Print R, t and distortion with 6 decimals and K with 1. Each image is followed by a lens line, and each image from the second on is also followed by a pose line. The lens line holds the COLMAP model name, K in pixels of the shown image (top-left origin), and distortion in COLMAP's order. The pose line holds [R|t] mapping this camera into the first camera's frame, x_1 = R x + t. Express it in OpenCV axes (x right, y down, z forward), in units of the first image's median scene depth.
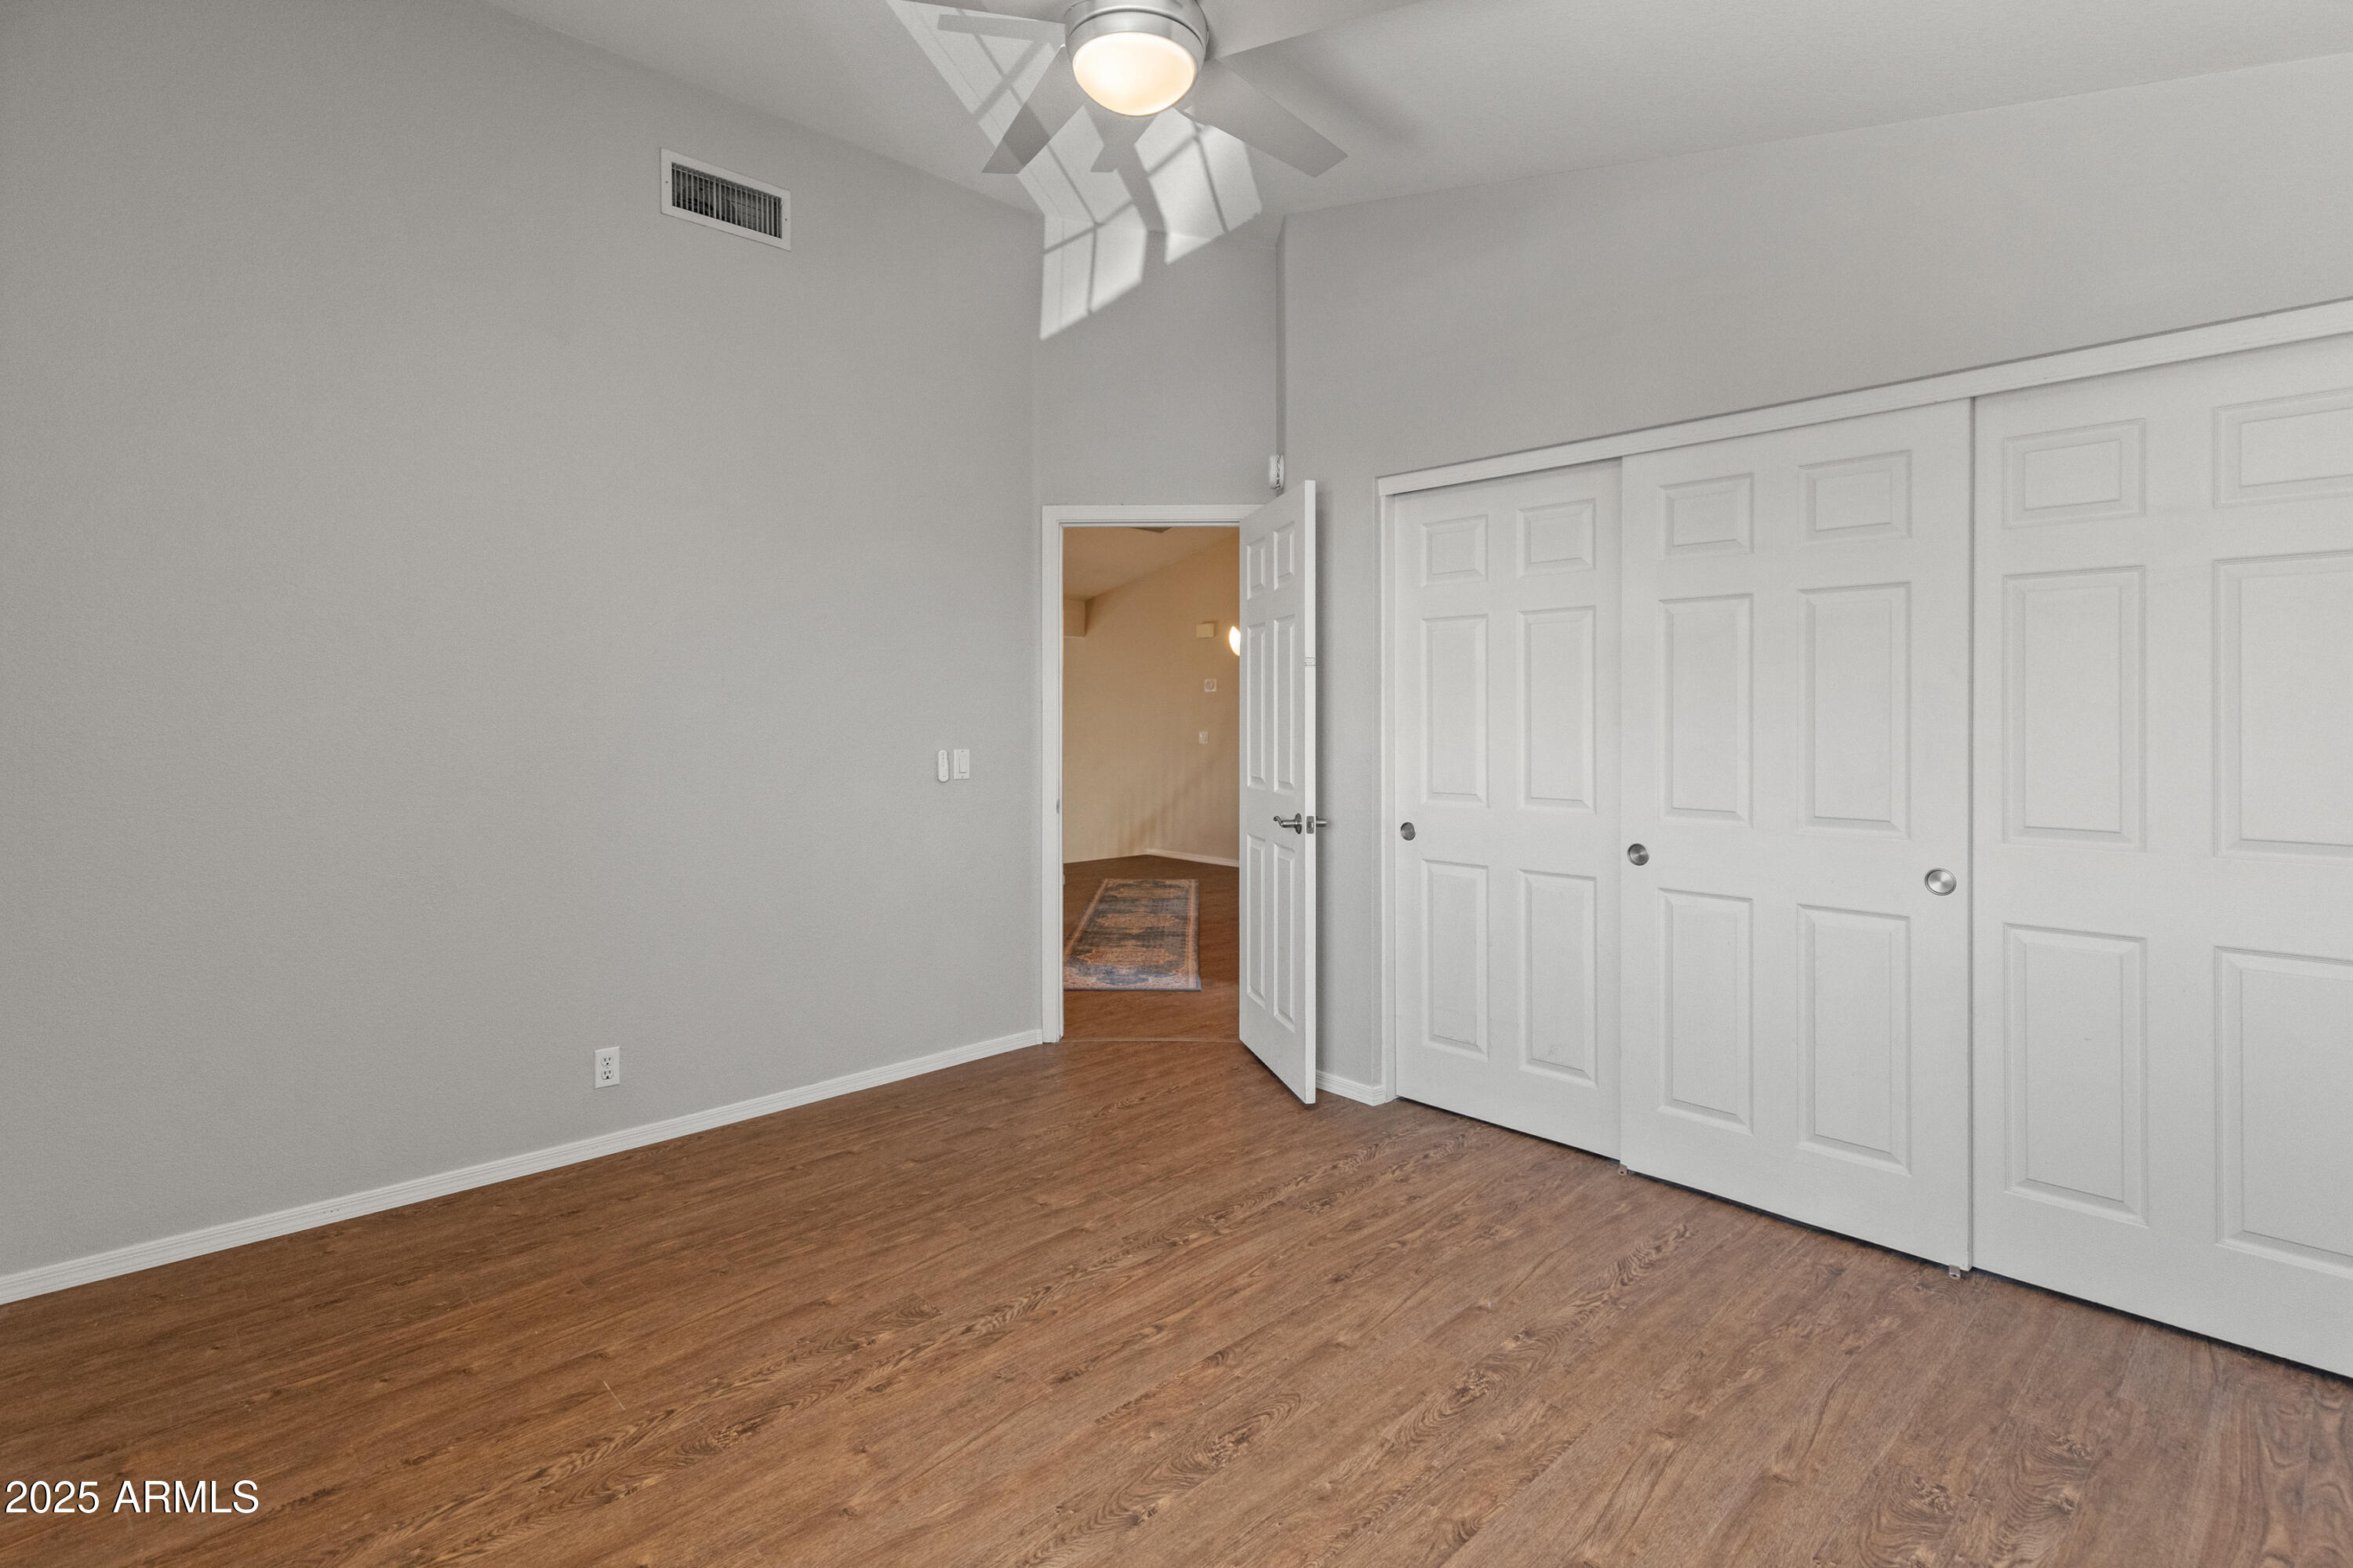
lens RADIAL K [[1107.5, 0, 1192.4], [0, 1107.5, 715.8], [0, 0, 1]] dist [0.000903, -0.000814]
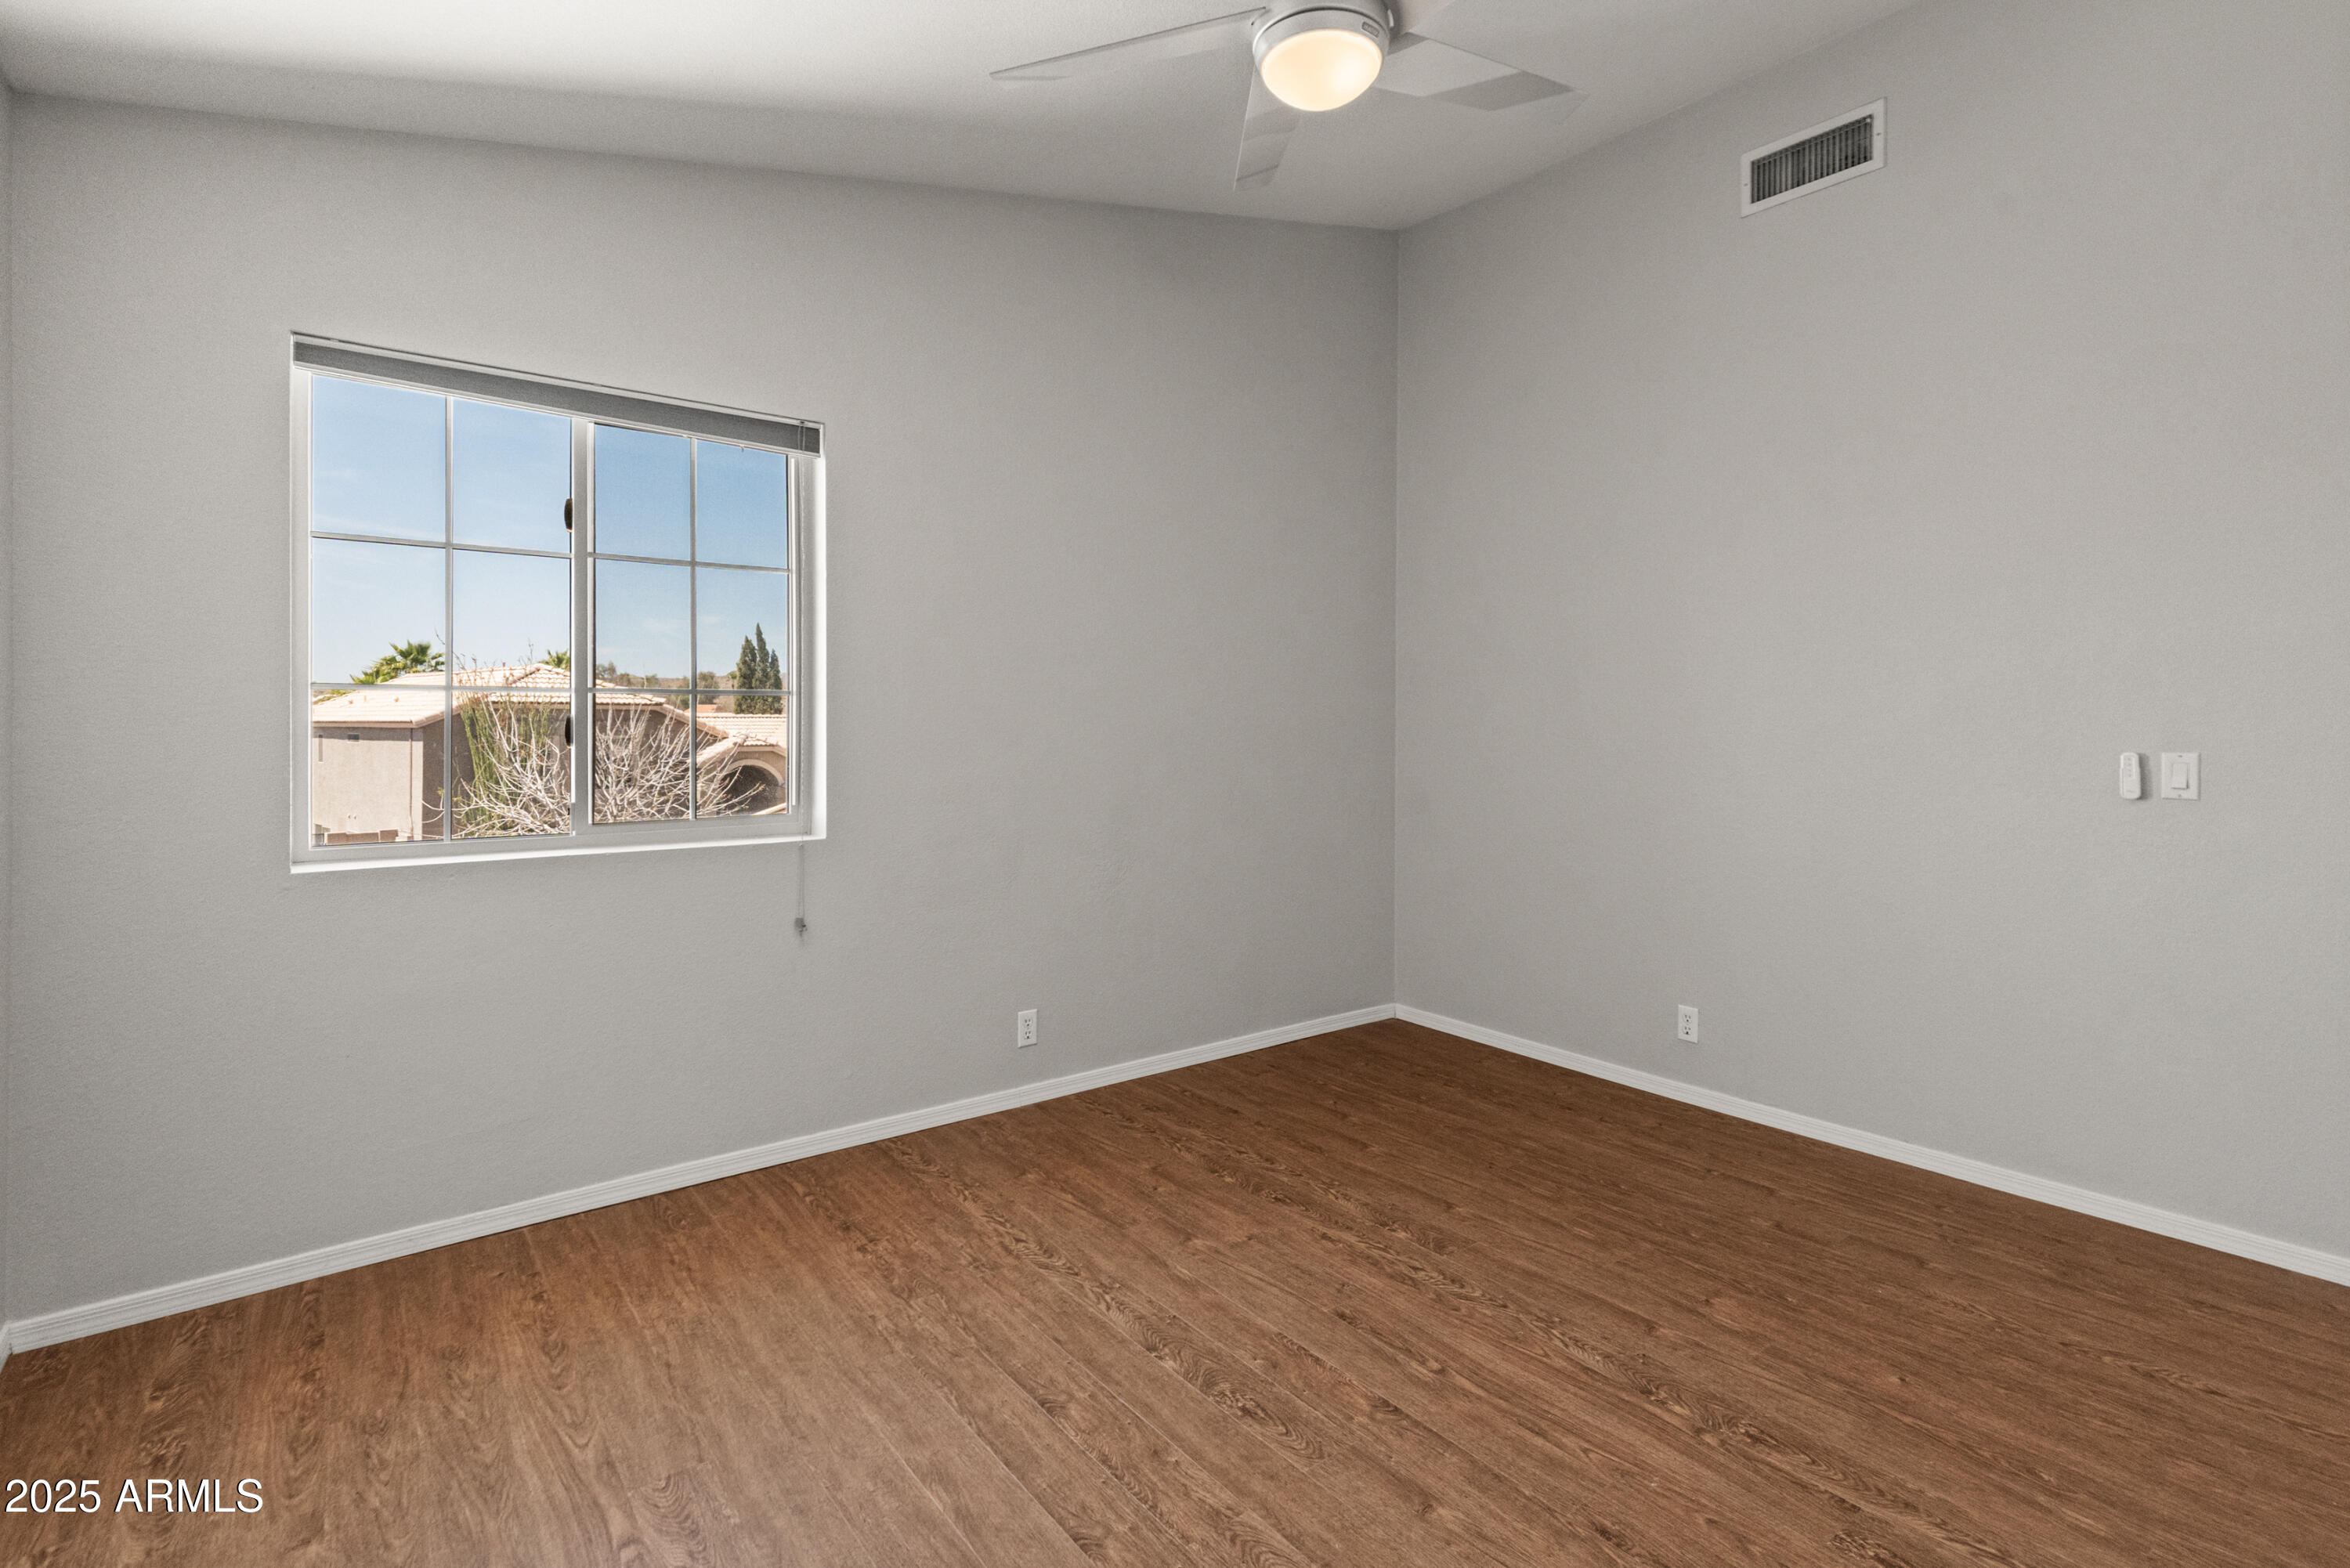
lens RADIAL K [[1106.0, 0, 1193.6], [0, 1106.0, 717.4], [0, 0, 1]] dist [0.000903, -0.000814]
pose [[-0.092136, 0.001512, -0.995745, 0.792808], [-0.003824, 0.999991, 0.001872, 0.015528], [0.995739, 0.003980, -0.092130, 0.787067]]
